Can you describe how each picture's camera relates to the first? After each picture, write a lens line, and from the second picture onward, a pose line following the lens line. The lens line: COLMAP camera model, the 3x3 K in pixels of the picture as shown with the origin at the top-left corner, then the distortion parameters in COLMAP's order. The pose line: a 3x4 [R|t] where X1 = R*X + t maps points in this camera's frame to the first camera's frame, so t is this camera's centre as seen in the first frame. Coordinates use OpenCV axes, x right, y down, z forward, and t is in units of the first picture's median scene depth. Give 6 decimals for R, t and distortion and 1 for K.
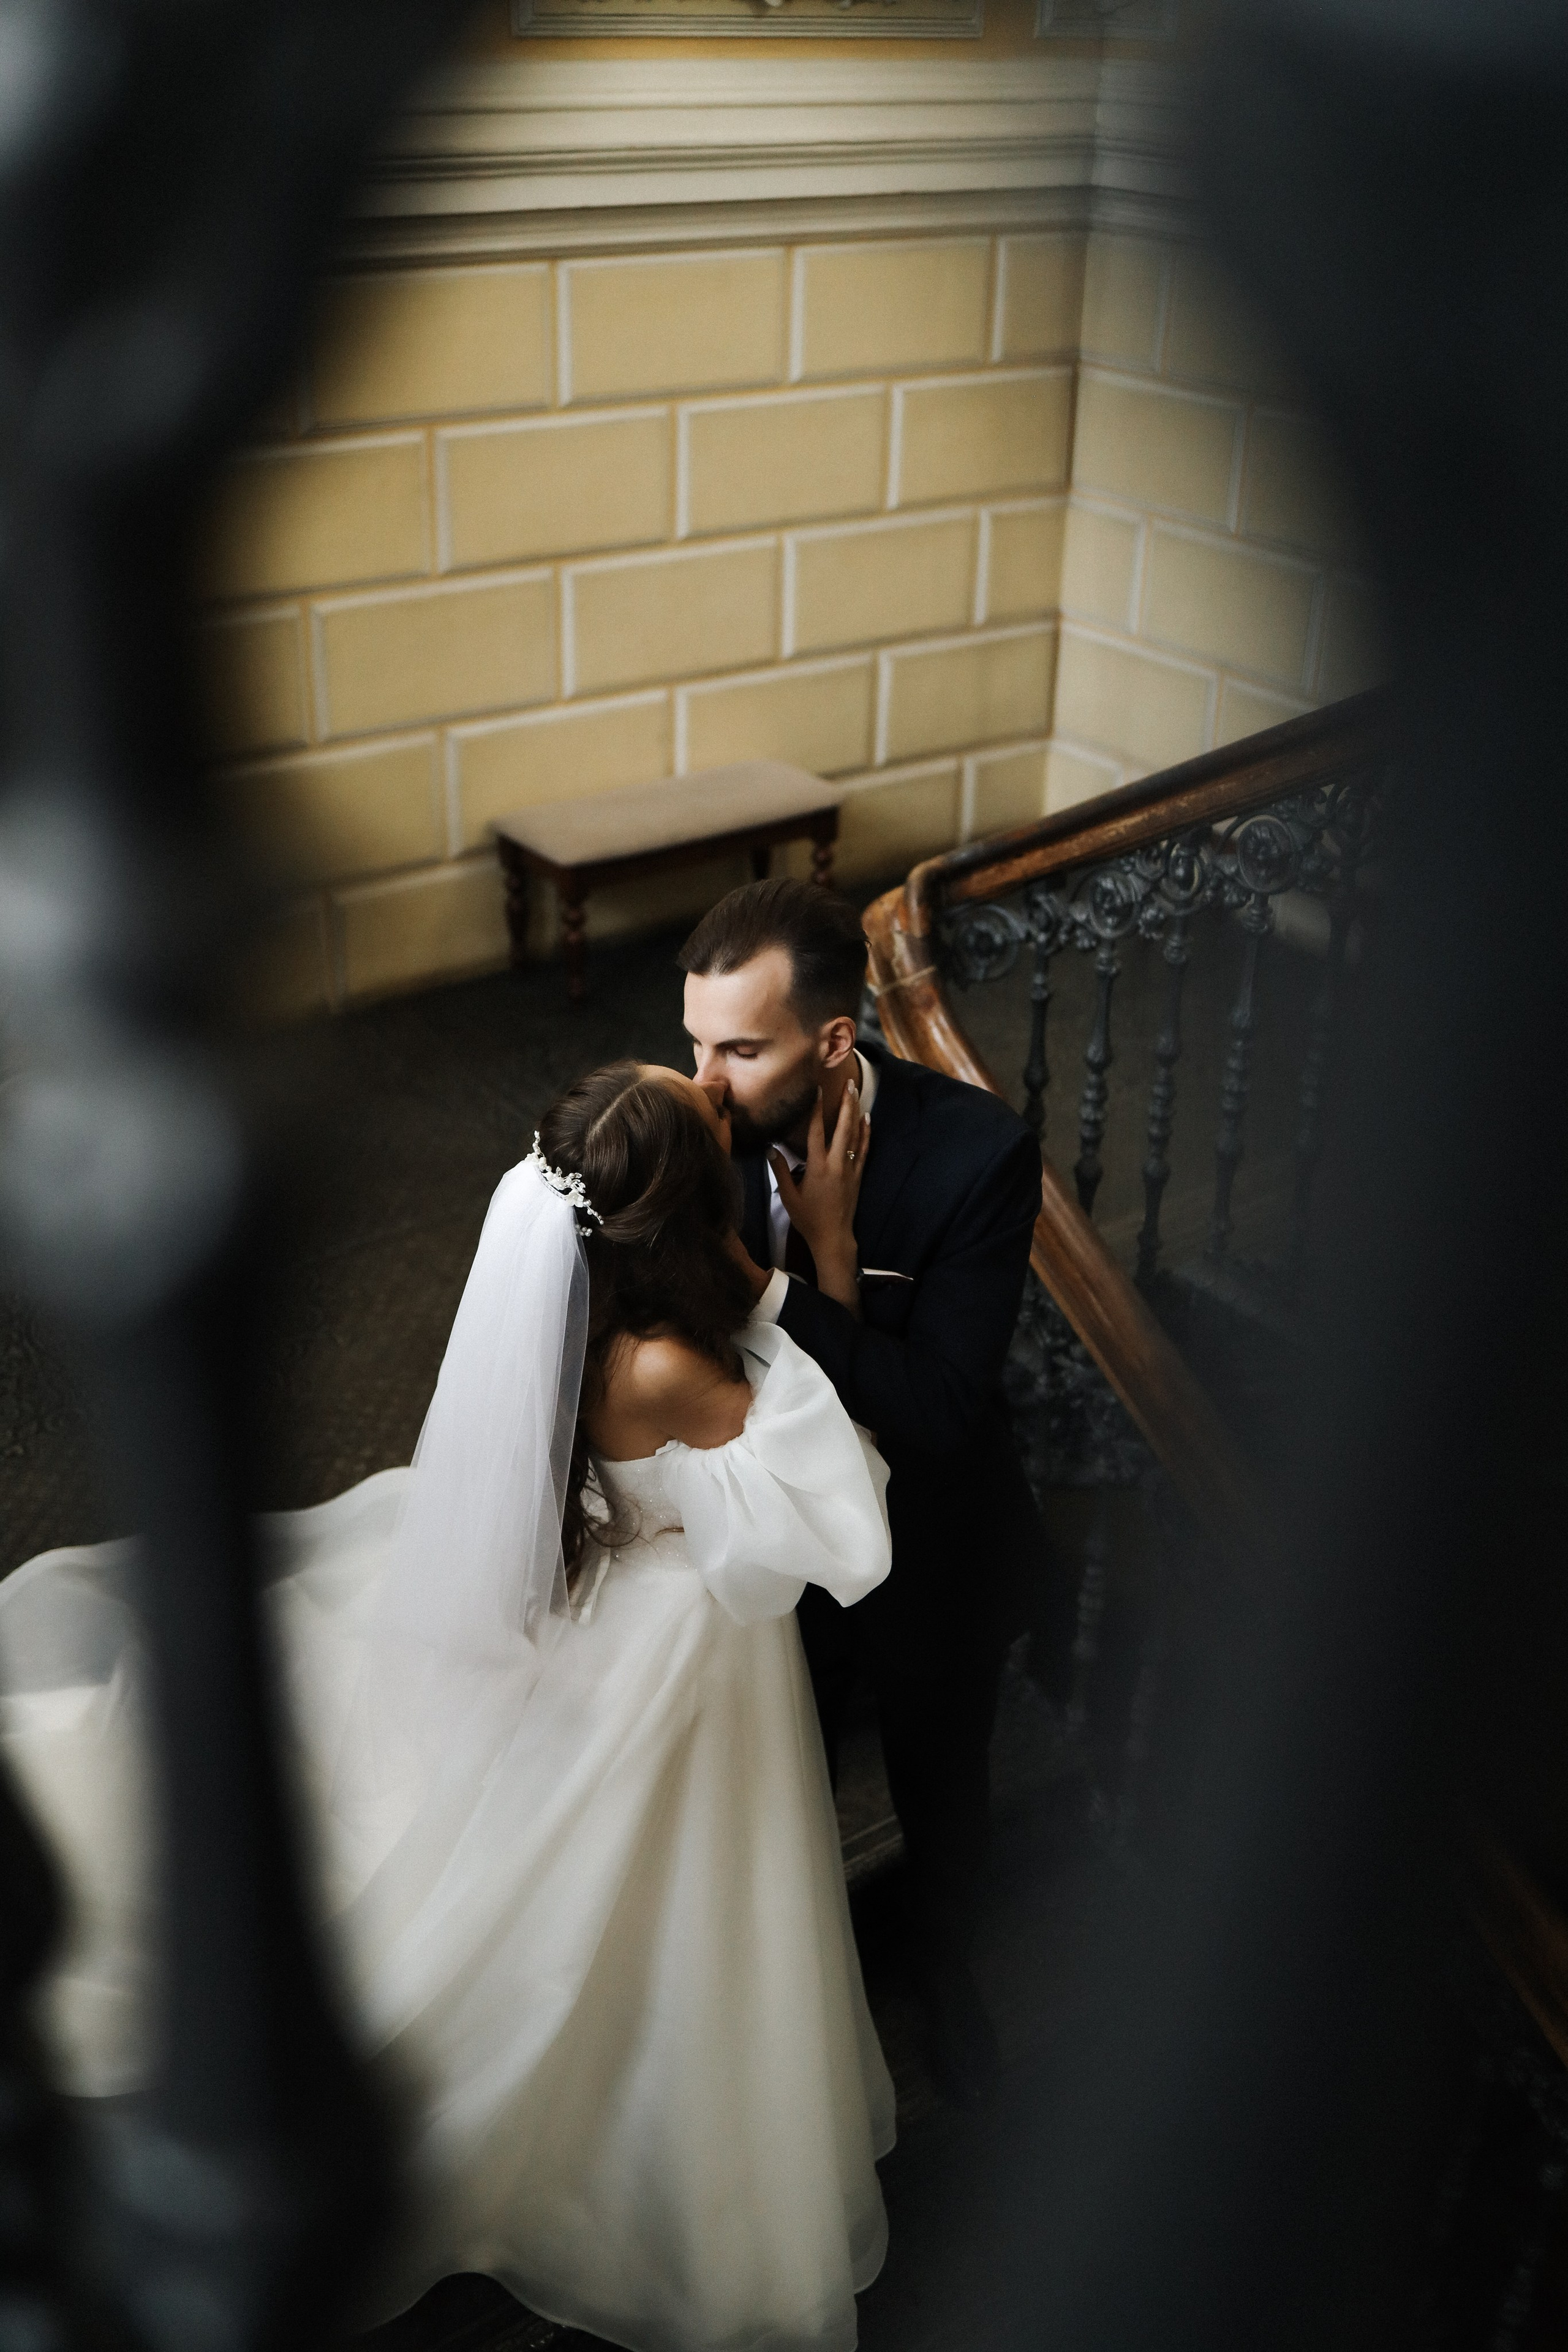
lens RADIAL K [[2345.7, 0, 787.3], [0, 2345.7, 1188.9], [0, 0, 1]] dist [-0.060682, 0.000000]
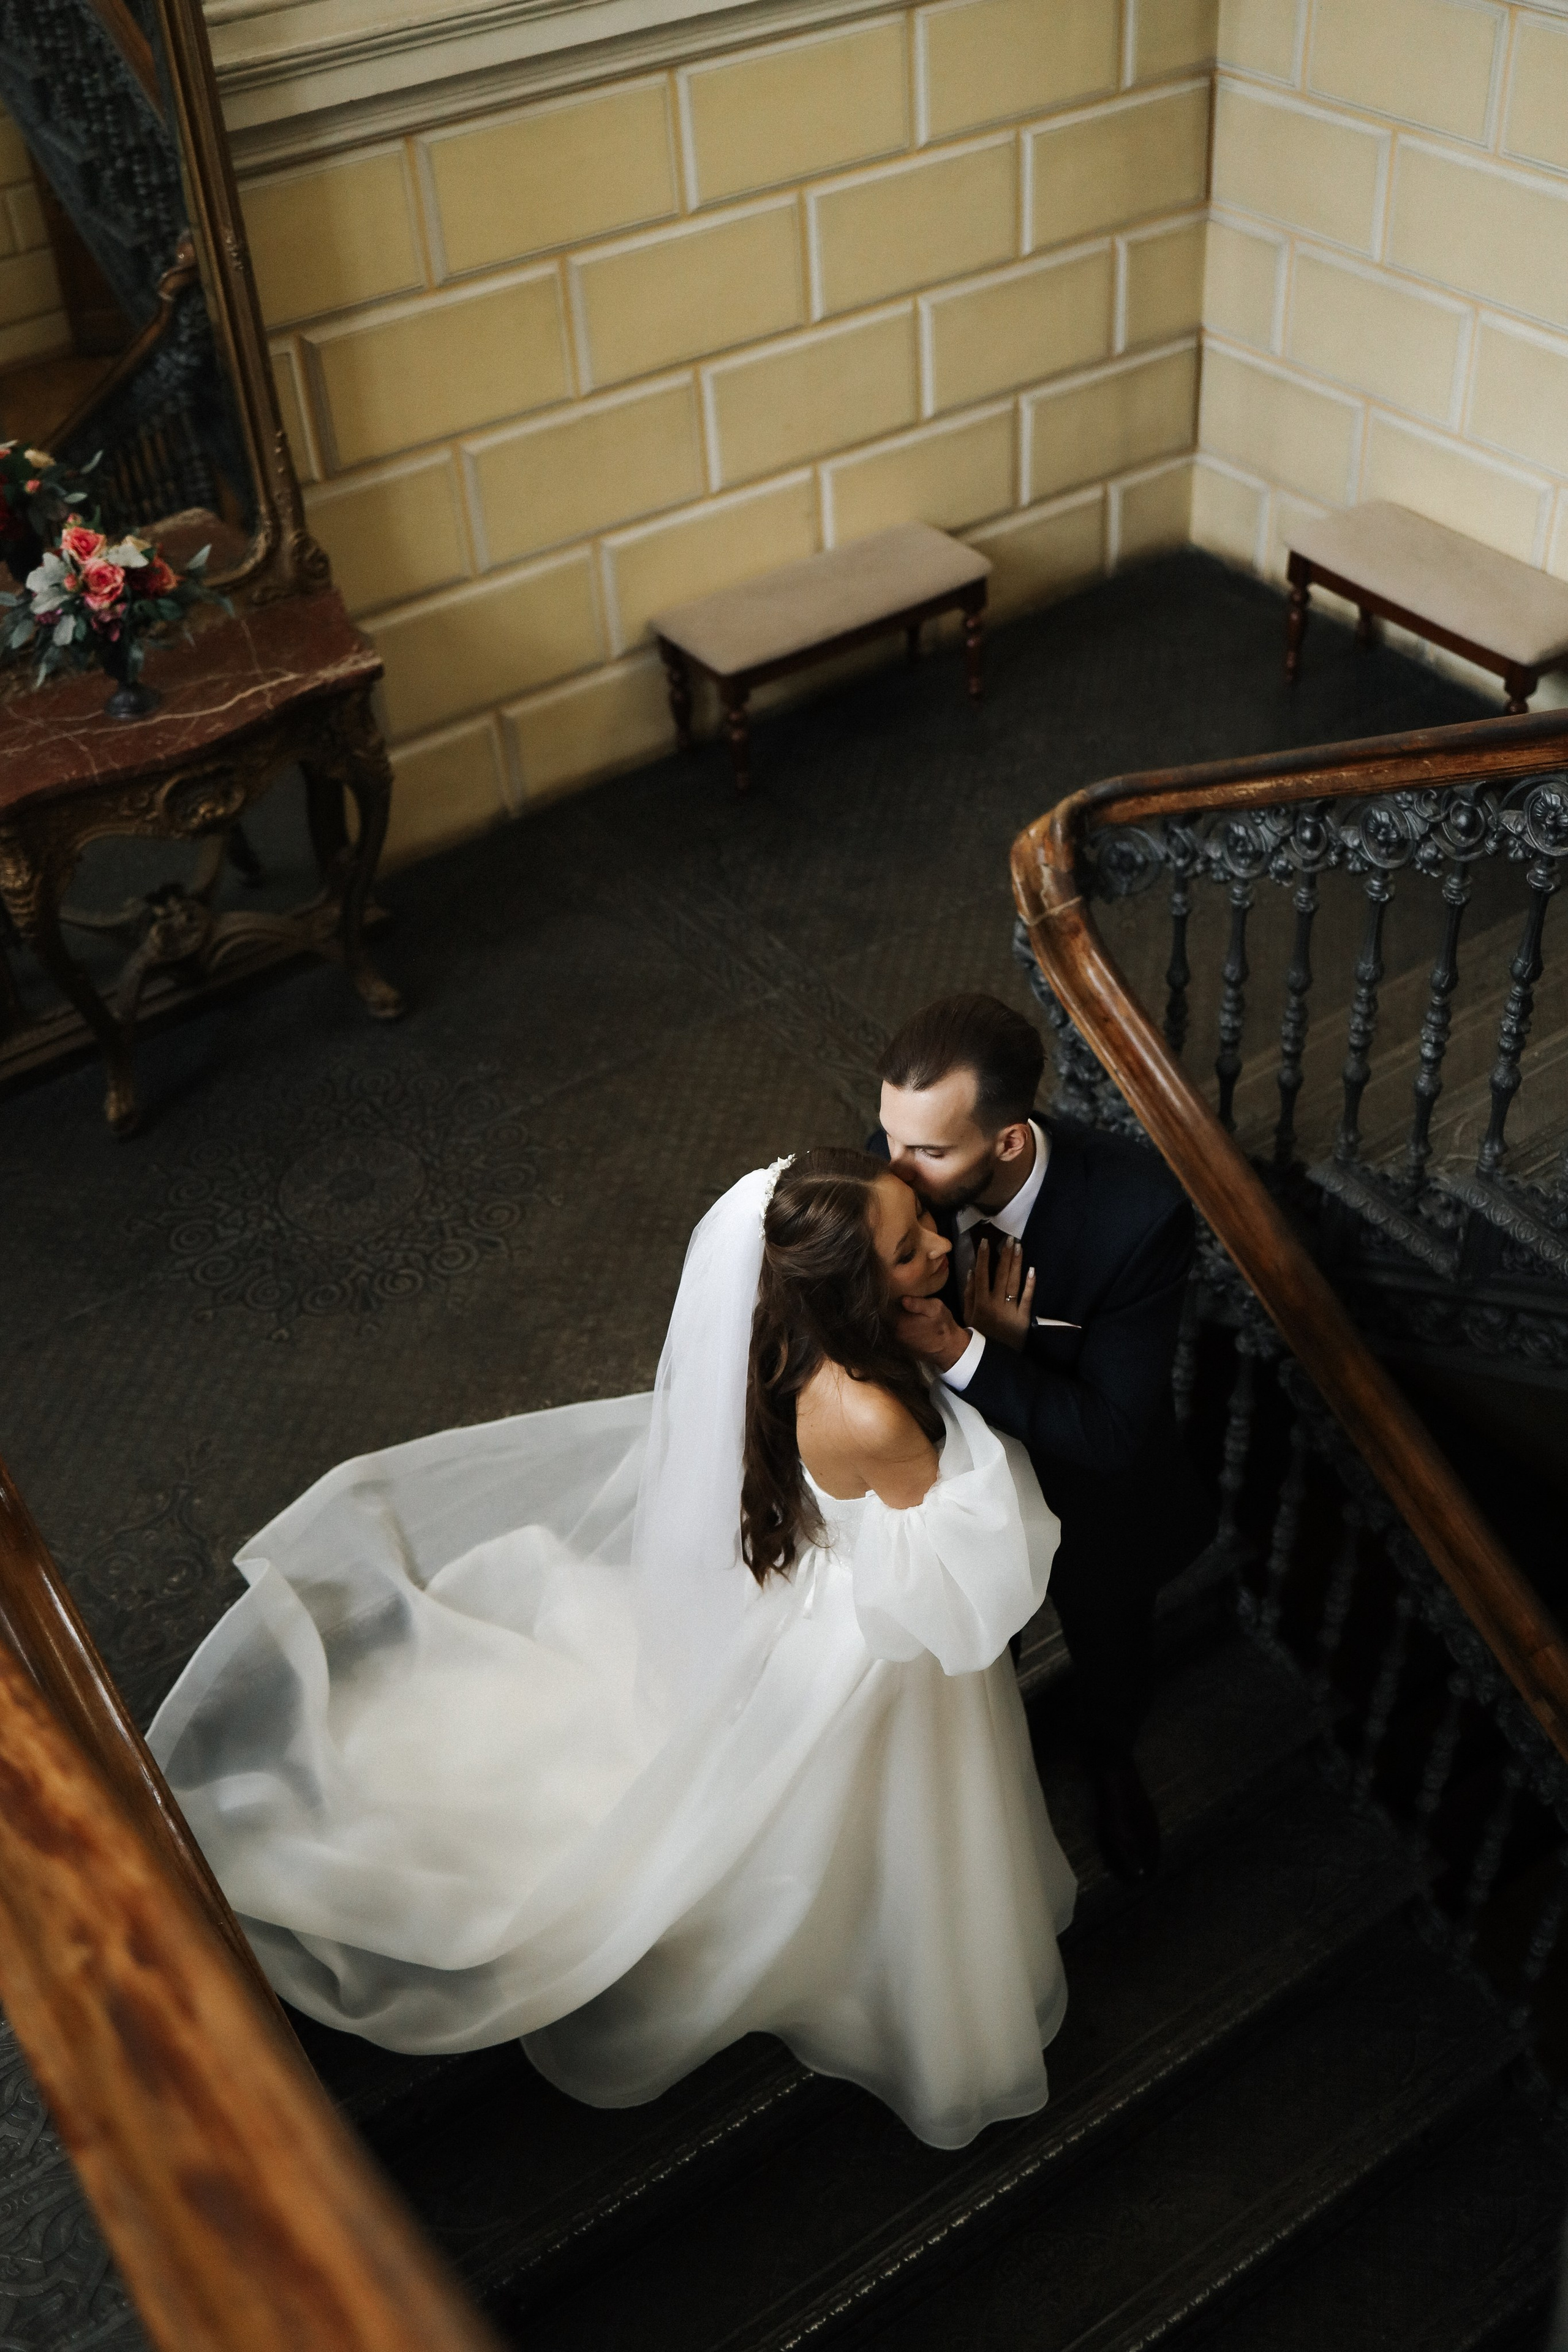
lens RADIAL K [[2345.7, 0, 782.9], [0, 2345.7, 1160.6], [0, 0, 1]] dist [-0.060682, 0.000000]
pose [[0.995763, -0.040866, -0.082376, 0.008021], [0.058690, 0.972077, 0.227206, -0.168788], [0.070790, -0.231078, 0.970357, -0.057437]]
